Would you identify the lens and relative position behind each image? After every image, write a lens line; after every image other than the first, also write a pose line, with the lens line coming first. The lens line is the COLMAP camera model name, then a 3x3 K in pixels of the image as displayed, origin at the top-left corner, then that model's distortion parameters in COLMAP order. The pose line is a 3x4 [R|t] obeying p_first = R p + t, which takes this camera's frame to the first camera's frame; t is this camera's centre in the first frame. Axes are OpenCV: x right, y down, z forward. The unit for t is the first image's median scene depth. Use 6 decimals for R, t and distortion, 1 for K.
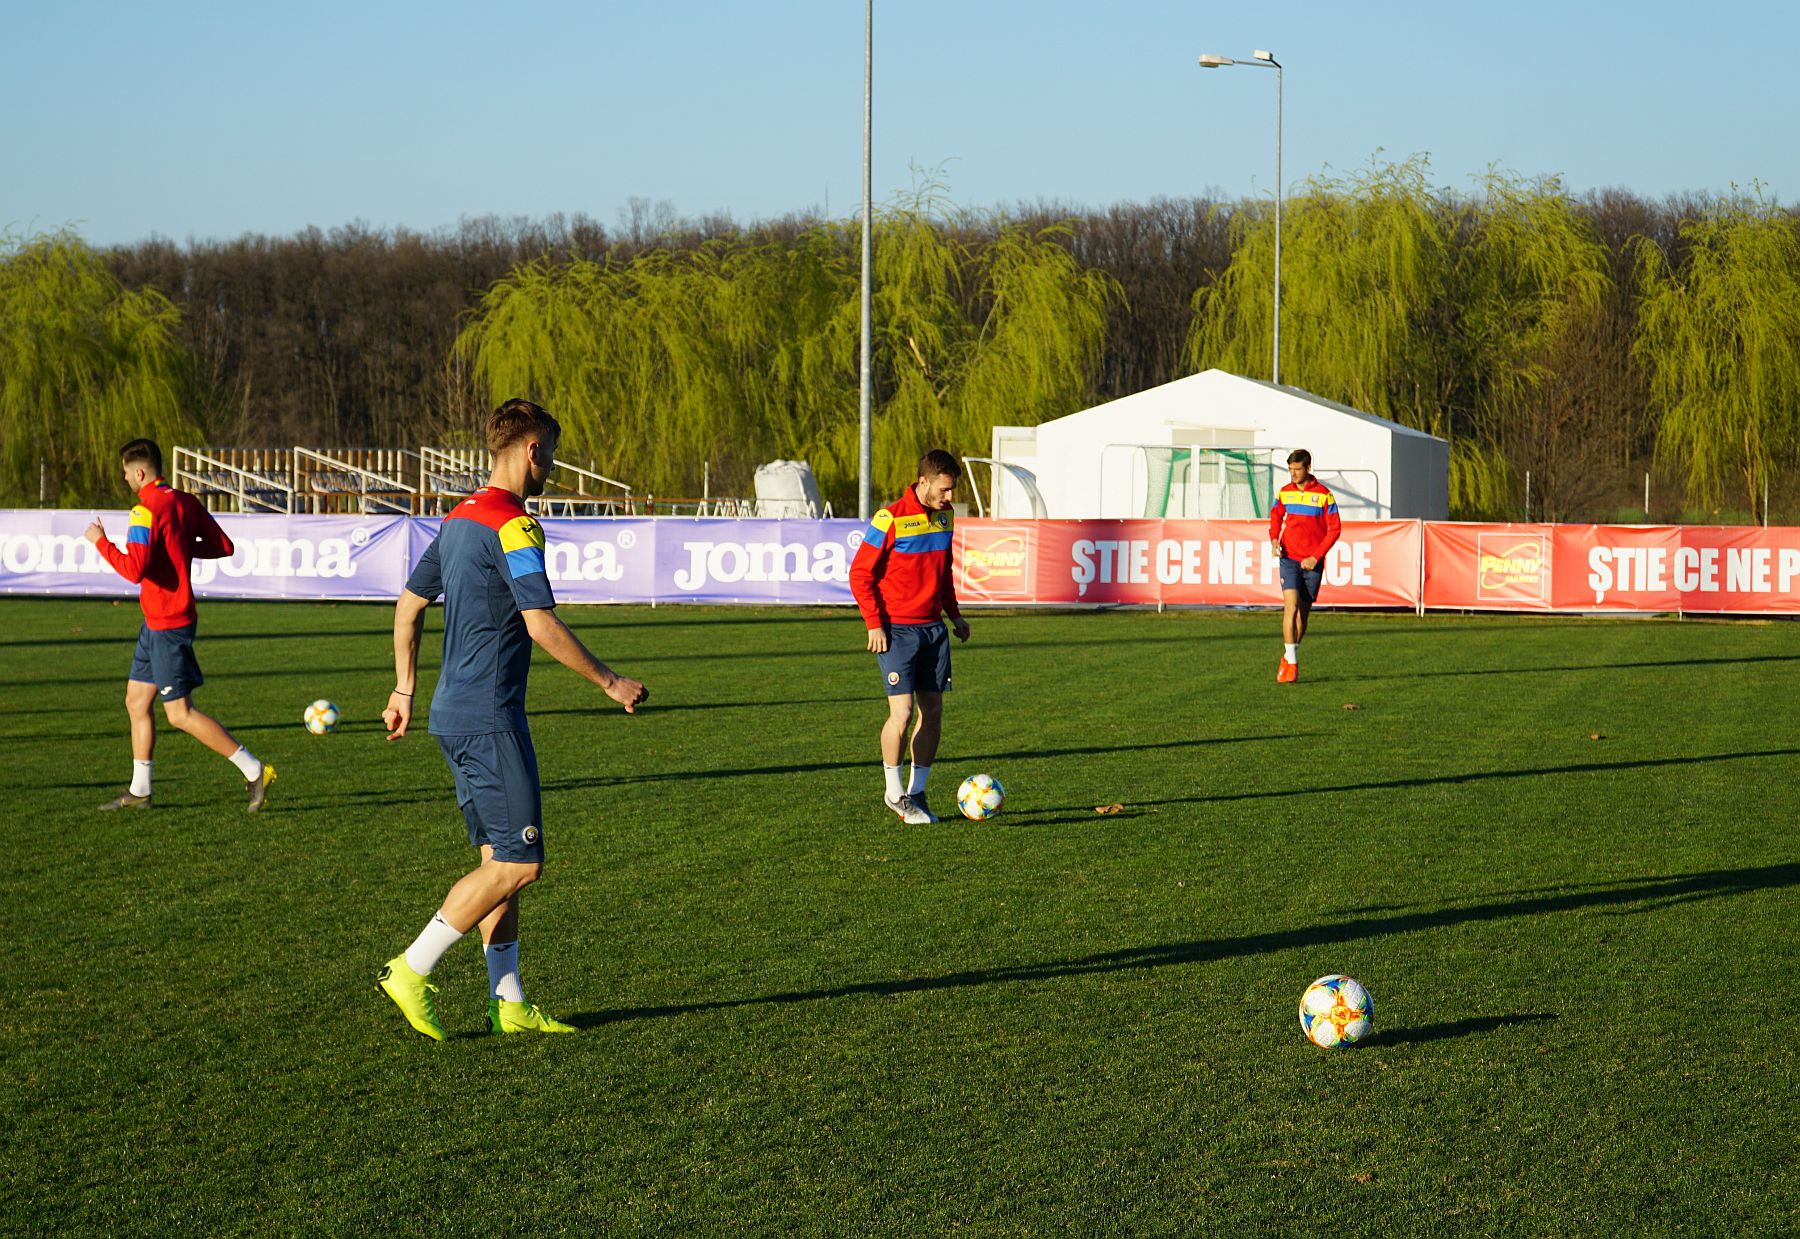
lens RADIAL K [[4217.8, 0, 900.1], [0, 4217.8, 619.8], [0, 0, 1]] dist [-0.338763, -0.246164]
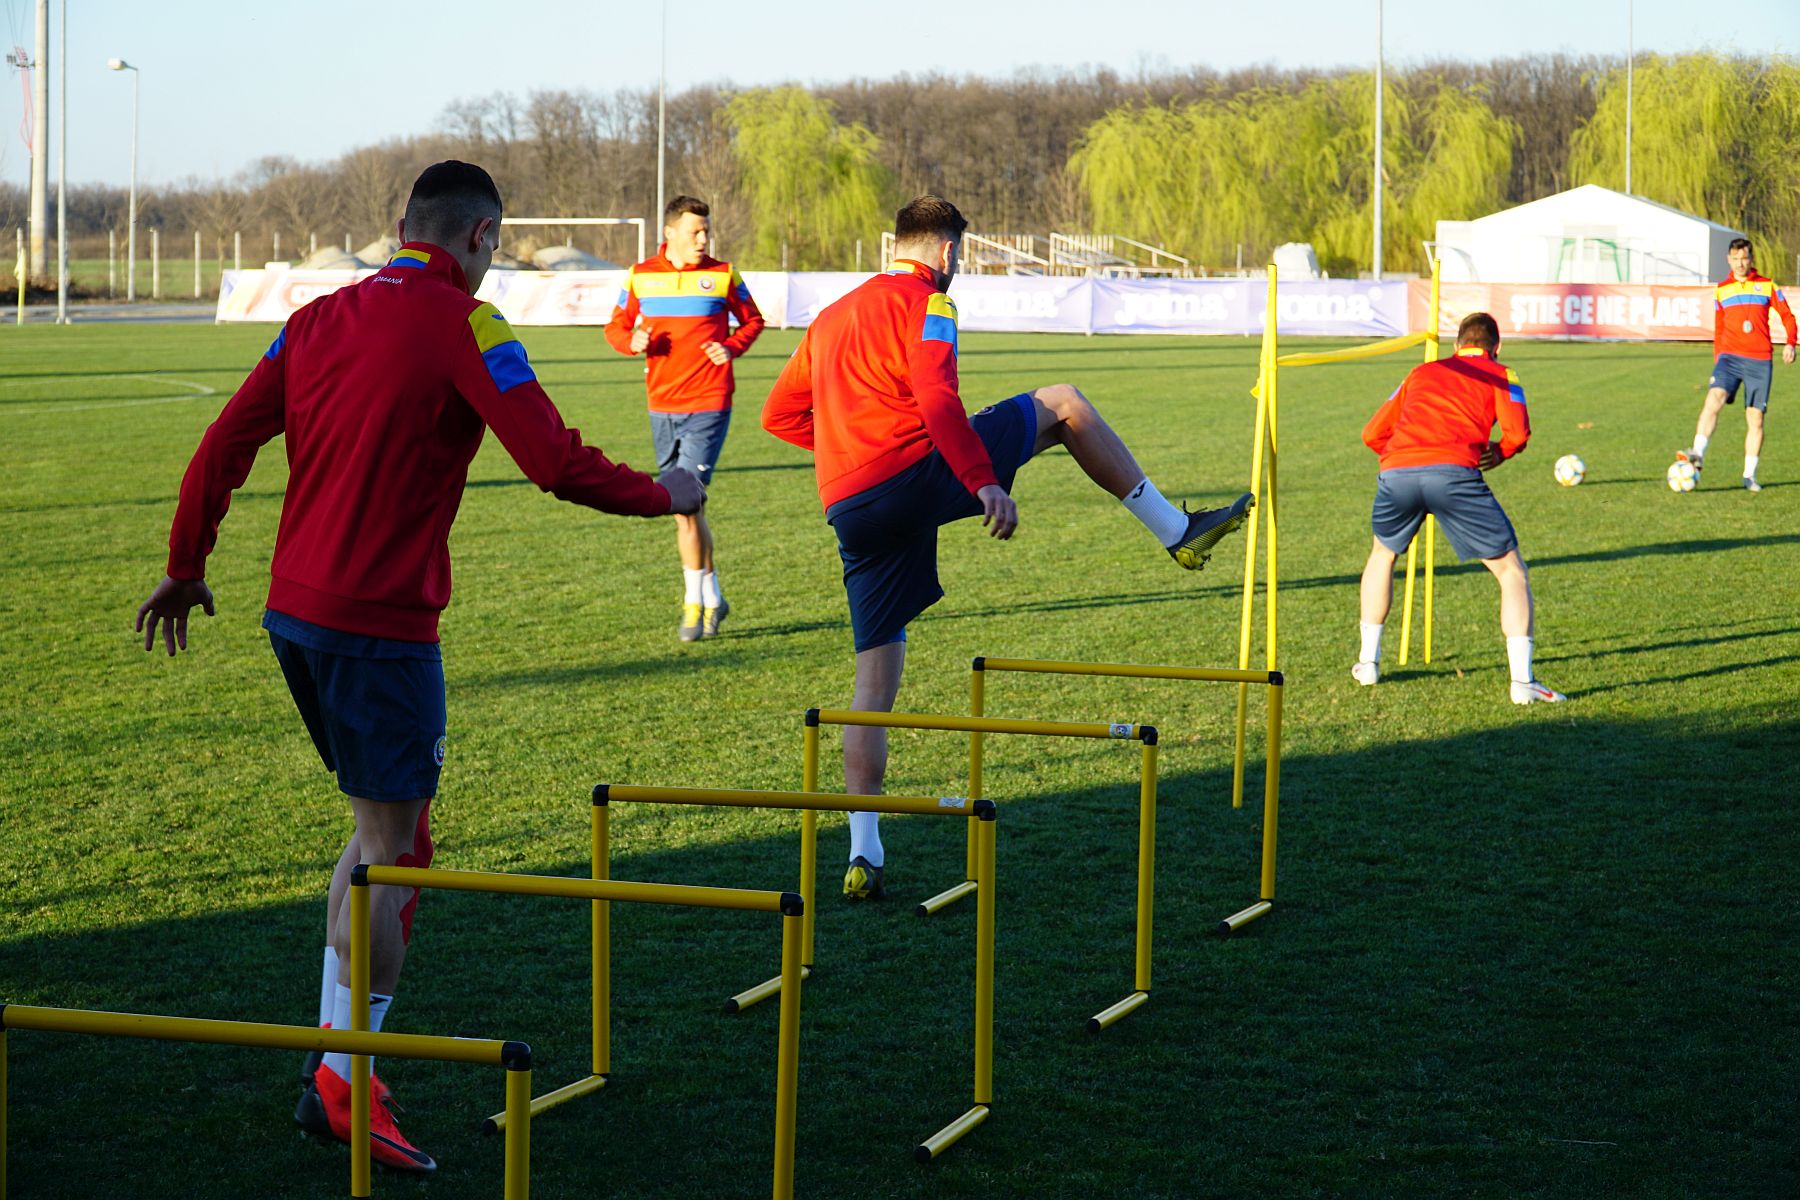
lens RADIAL K [[3538.2, 0, 900.0], [0, 3538.2, 600.0], [0, 0, 1]] dist [-0.272887, 0.118406]
pose [[0.994774, 0.008087, -0.101781, -0.037752], [-0.001634, 0.997992, 0.063319, 0.008958], [0.102089, -0.062822, 0.992790, -0.243725]]
